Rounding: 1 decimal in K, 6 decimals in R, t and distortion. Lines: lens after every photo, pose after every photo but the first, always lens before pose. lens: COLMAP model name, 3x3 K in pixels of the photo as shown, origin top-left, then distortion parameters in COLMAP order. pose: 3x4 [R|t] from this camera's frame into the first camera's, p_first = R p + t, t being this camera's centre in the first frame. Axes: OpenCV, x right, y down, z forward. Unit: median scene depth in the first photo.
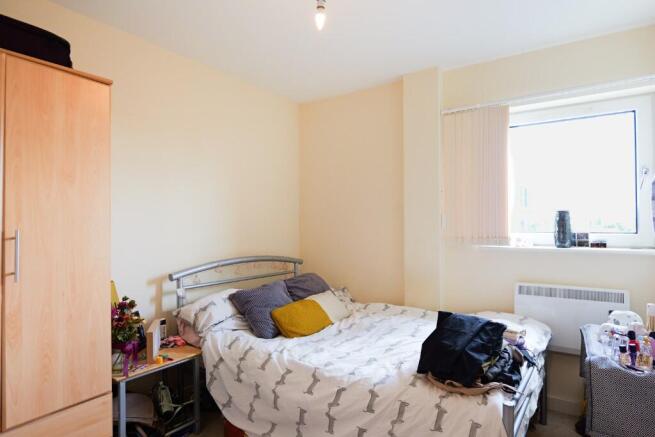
lens RADIAL K [[393.2, 0, 328.3], [0, 393.2, 220.6], [0, 0, 1]] dist [-0.004093, -0.000350]
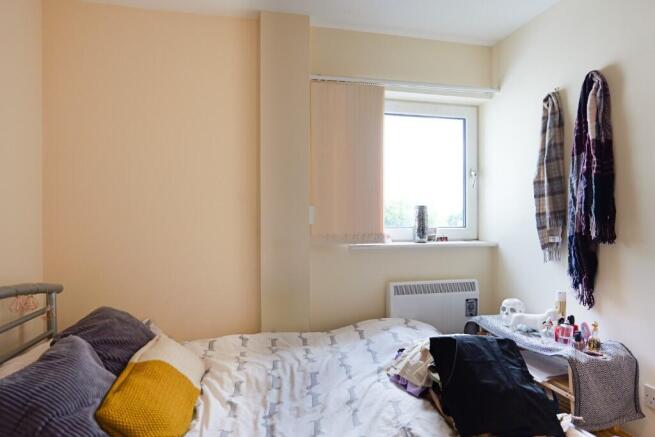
lens RADIAL K [[393.2, 0, 326.9], [0, 393.2, 217.7], [0, 0, 1]] dist [-0.004093, -0.000350]
pose [[0.664544, 0.004480, 0.747235, -0.303280], [-0.007684, 0.999970, 0.000839, 0.005696], [-0.747209, -0.006299, 0.664559, 0.499873]]
